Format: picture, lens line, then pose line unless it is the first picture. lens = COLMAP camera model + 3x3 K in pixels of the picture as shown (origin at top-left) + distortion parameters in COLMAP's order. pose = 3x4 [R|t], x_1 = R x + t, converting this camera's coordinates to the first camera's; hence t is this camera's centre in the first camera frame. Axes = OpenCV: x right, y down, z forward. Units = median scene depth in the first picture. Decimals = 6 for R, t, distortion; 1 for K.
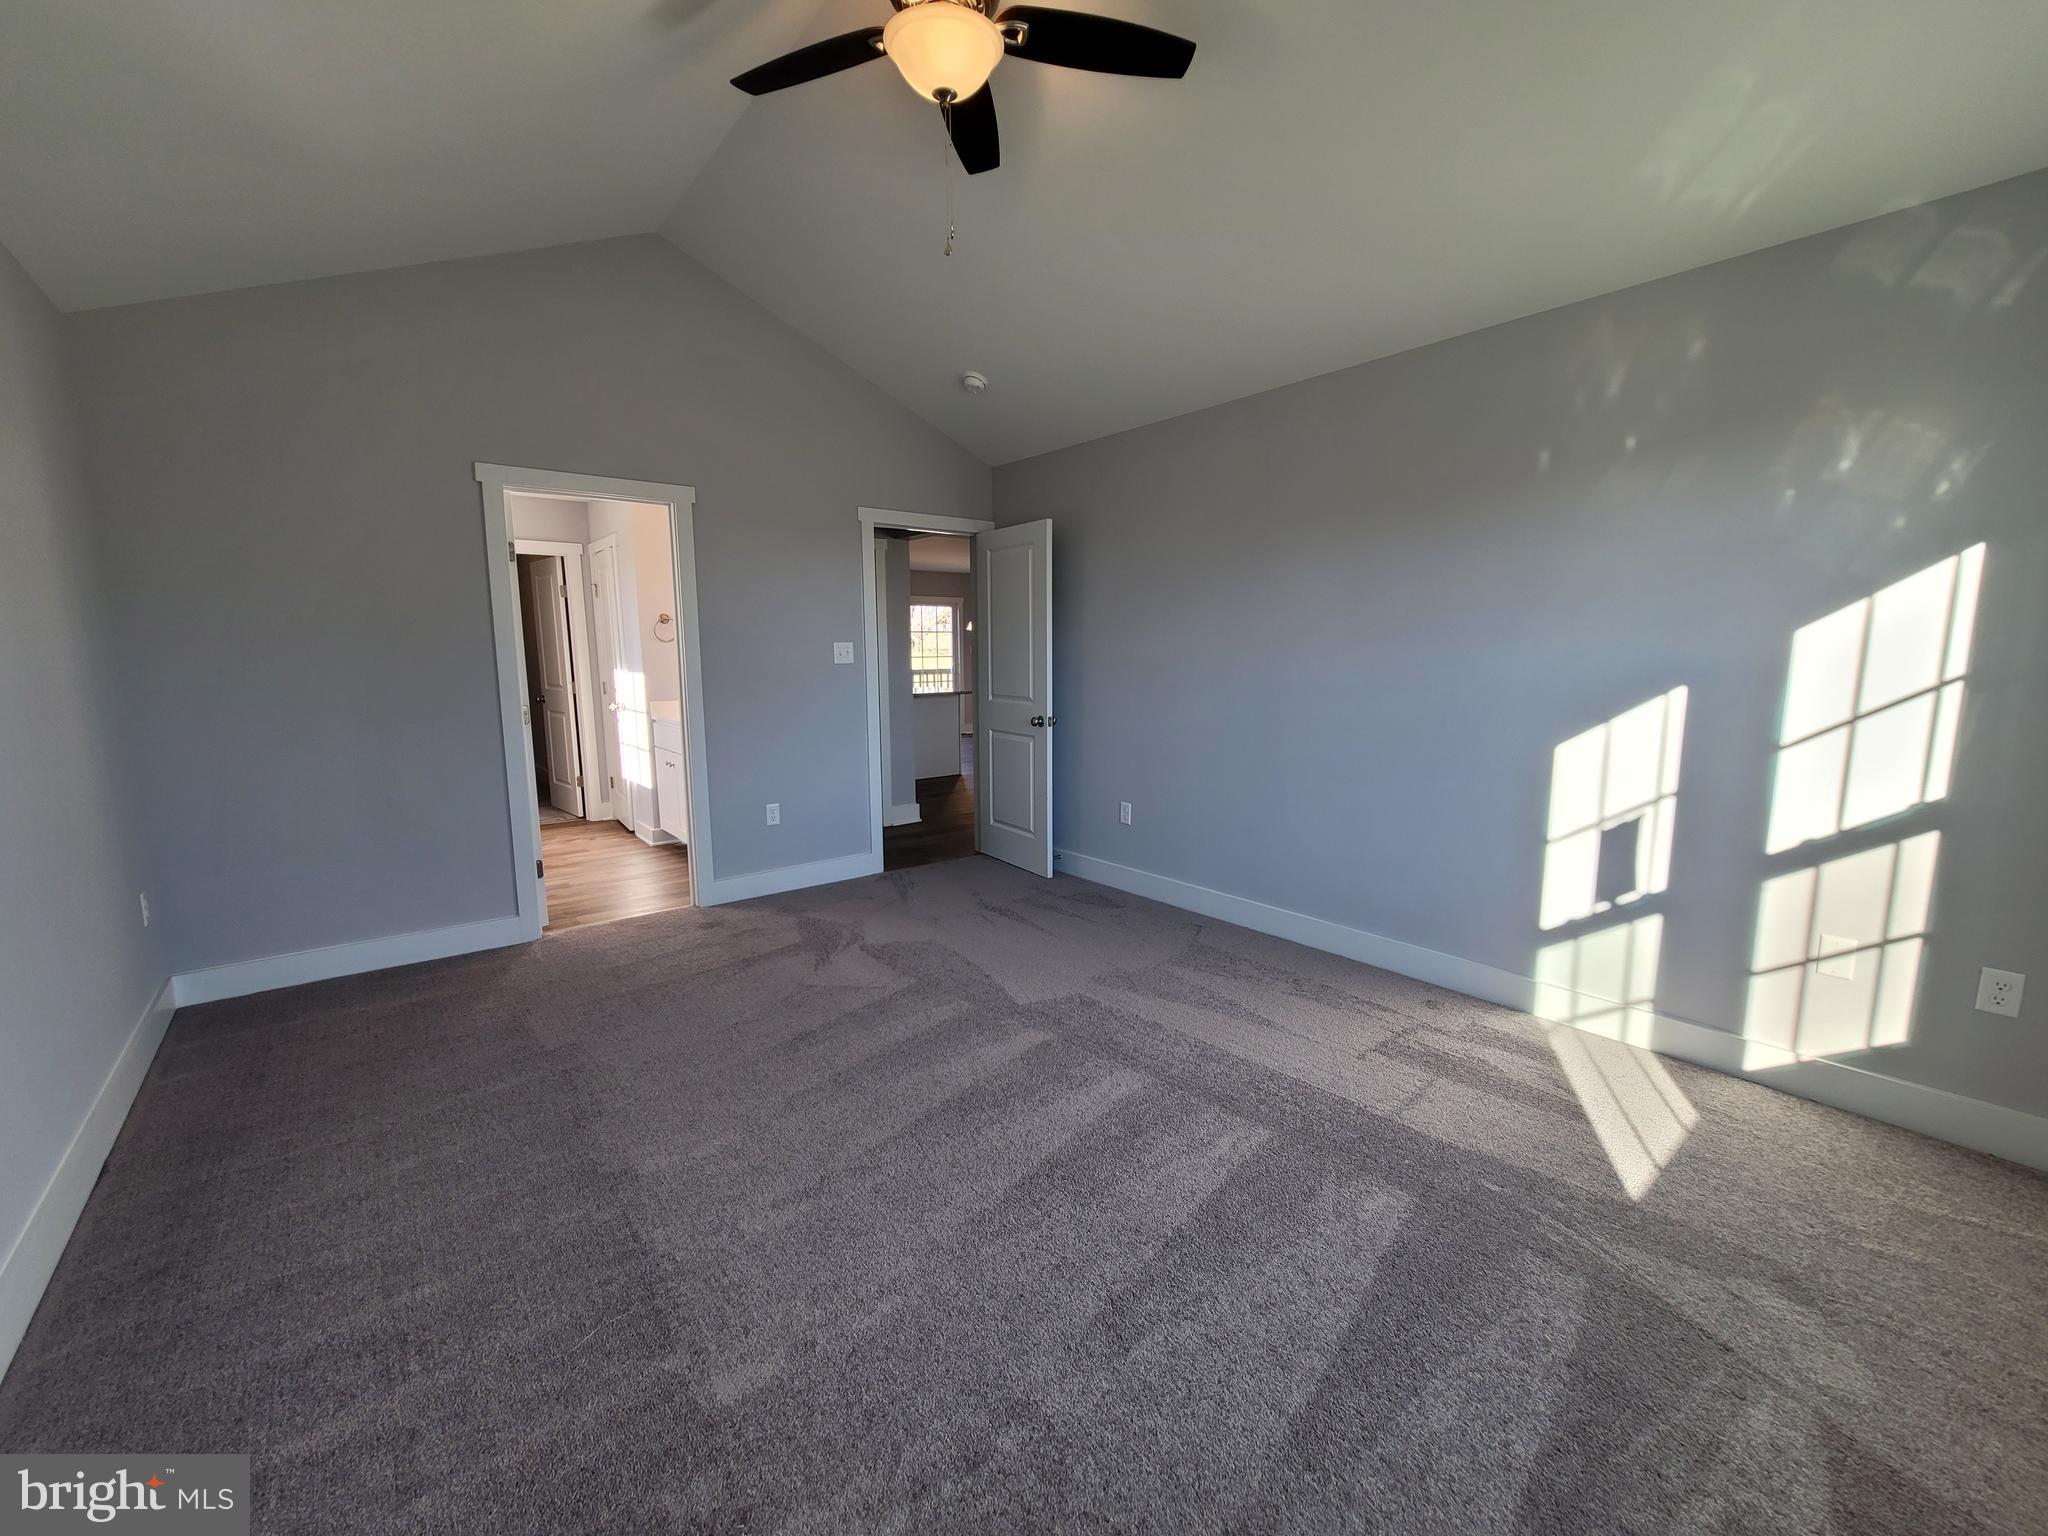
lens RADIAL K [[833.5, 0, 1023.6], [0, 833.5, 764.6], [0, 0, 1]] dist [-0.002449, -0.000052]
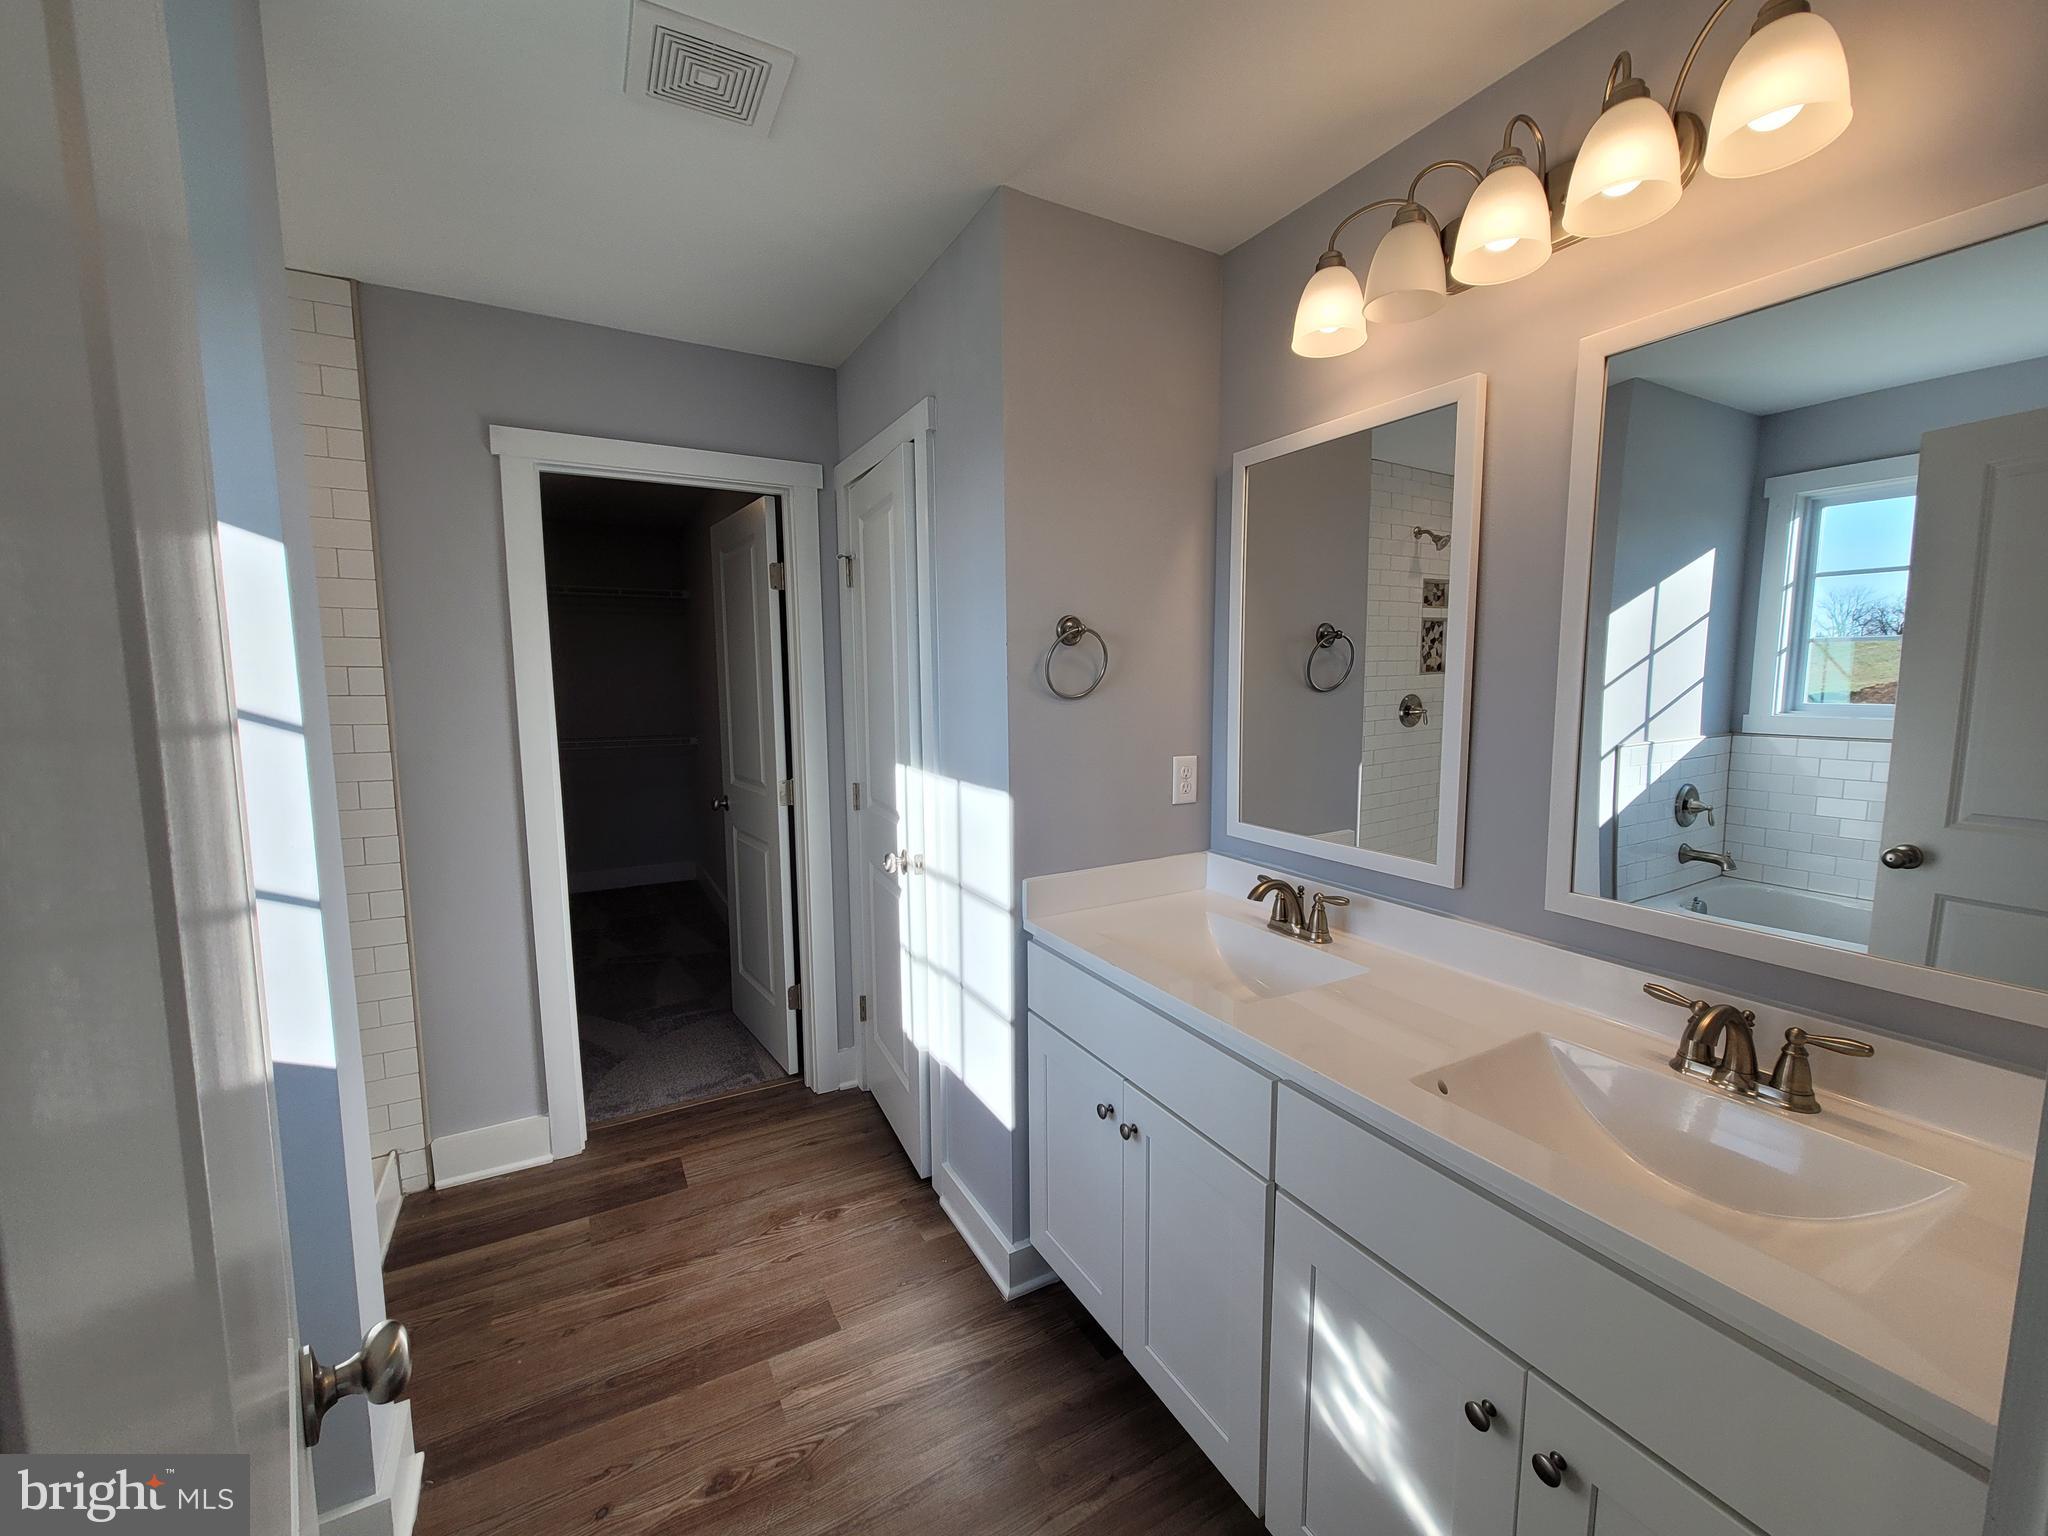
lens RADIAL K [[833.5, 0, 1026.0], [0, 833.5, 766.7], [0, 0, 1]] dist [-0.002449, -0.000052]
pose [[0.984542, 0.016430, -0.174375, -0.350768], [-0.022446, 0.999217, -0.032584, -0.098464], [0.173703, 0.035995, 0.984140, 0.604467]]
